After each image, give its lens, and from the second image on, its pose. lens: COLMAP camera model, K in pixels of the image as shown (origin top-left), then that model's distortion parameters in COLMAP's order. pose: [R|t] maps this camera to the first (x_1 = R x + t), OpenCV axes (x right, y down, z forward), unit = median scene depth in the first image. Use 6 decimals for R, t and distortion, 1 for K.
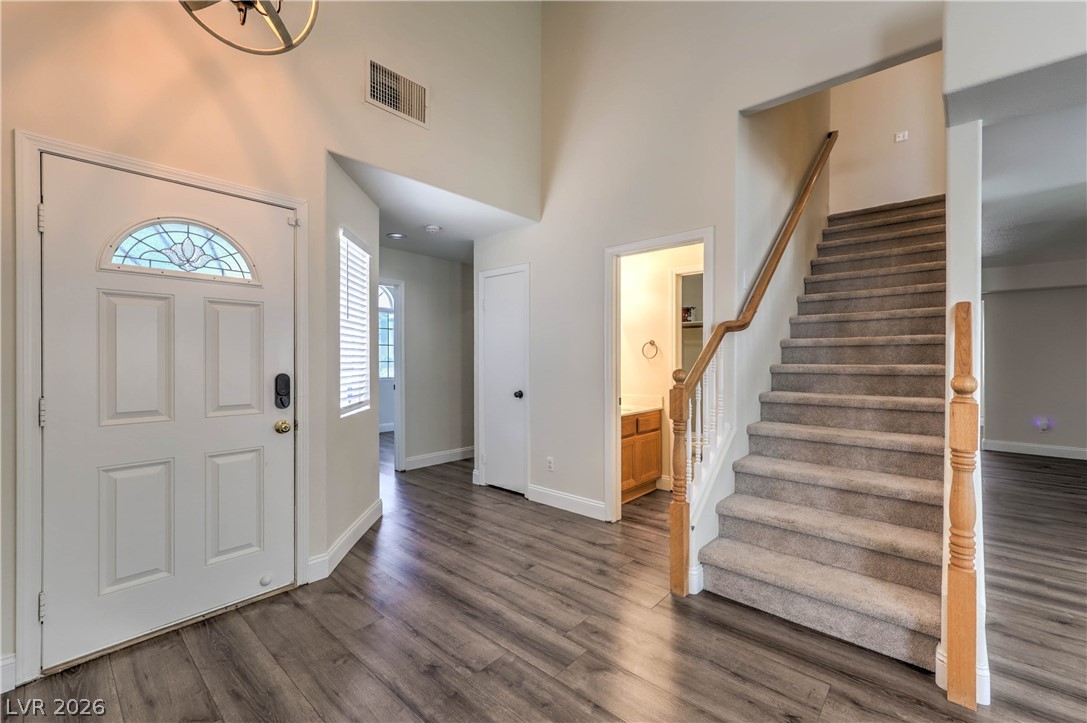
lens RADIAL K [[446.5, 0, 546.0], [0, 446.5, 358.2], [0, 0, 1]] dist [0.000287, 0.000010]
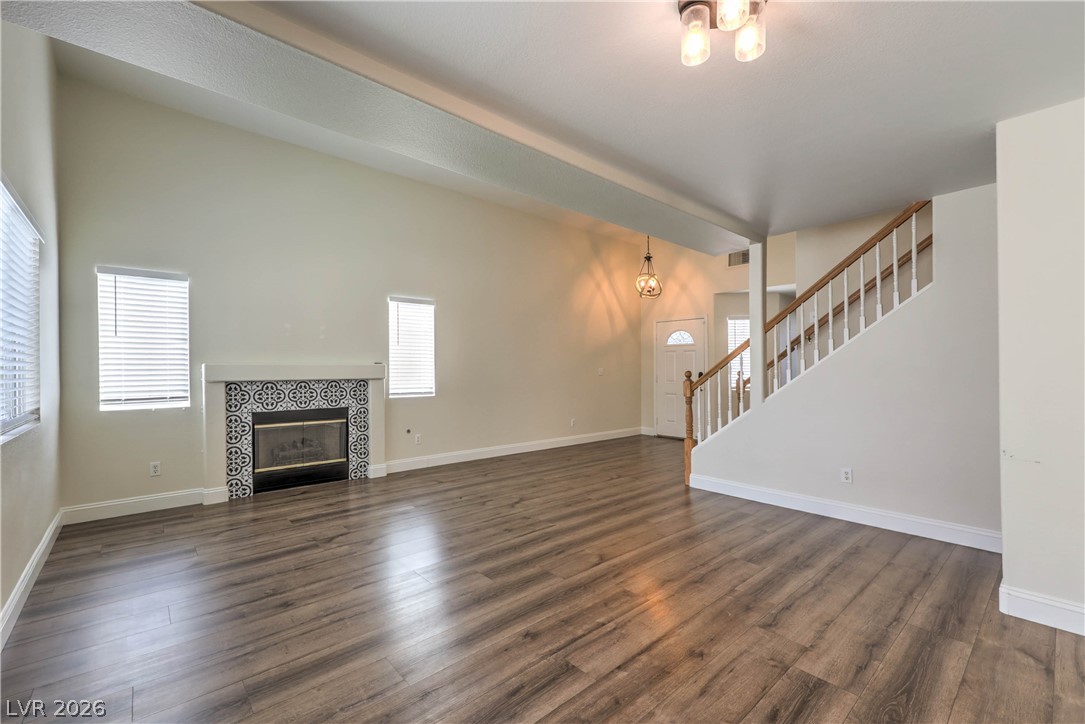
lens RADIAL K [[459.0, 0, 542.5], [0, 459.0, 362.0], [0, 0, 1]] dist [-0.000169, -0.000020]
pose [[-0.116568, -0.015867, -0.993056, 2.752256], [0.000090, 0.999872, -0.015986, 0.016048], [0.993183, -0.001952, -0.116552, 0.274994]]
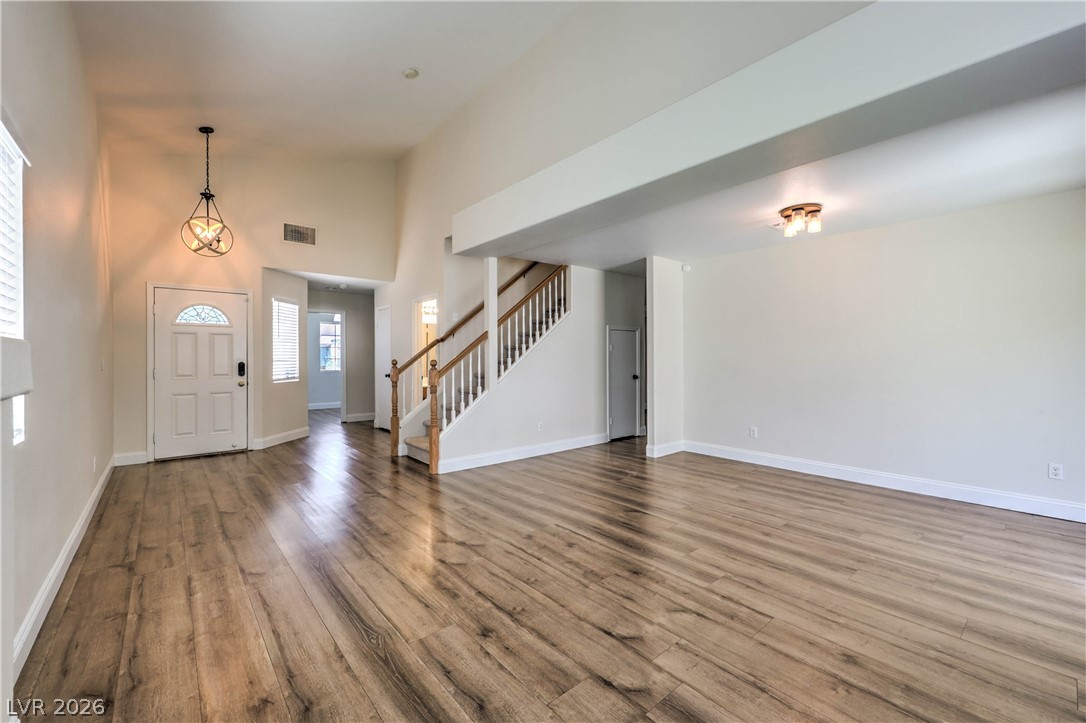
lens RADIAL K [[445.3, 0, 548.6], [0, 445.3, 354.7], [0, 0, 1]] dist [0.001266, 0.000178]
pose [[0.991293, -0.004686, -0.131592, 1.414766], [0.004103, 0.999981, -0.004697, 0.012831], [0.131611, 0.004116, 0.991293, -1.213267]]
